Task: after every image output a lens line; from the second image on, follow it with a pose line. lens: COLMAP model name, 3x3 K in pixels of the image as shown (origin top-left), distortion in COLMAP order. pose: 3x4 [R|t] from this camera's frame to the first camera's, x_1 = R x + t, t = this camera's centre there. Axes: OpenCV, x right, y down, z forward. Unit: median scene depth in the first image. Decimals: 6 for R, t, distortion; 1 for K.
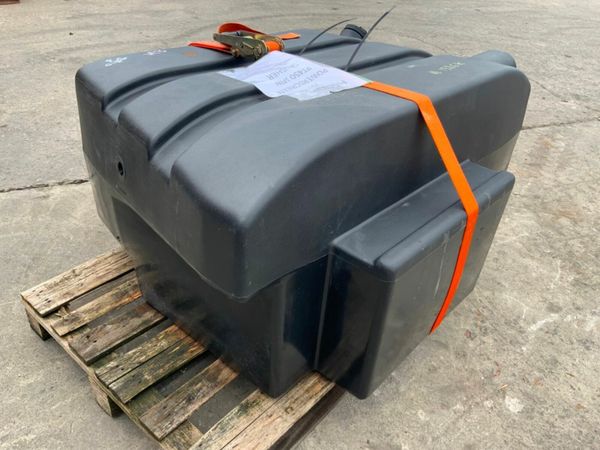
lens RADIAL K [[499.2, 0, 296.9], [0, 499.2, 226.4], [0, 0, 1]] dist [0.022503, -0.056824]
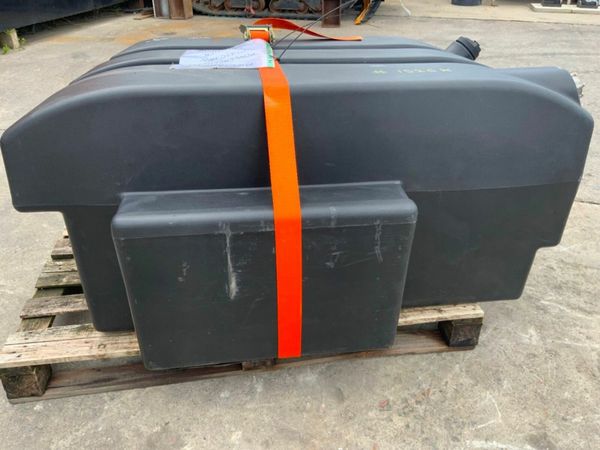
lens RADIAL K [[499.2, 0, 300.0], [0, 499.2, 223.6], [0, 0, 1]] dist [0.022503, -0.056824]
pose [[0.755138, 0.265065, -0.599589, 0.680340], [-0.312200, 0.949643, 0.026623, -0.037791], [0.576452, 0.167088, 0.799865, 0.254113]]
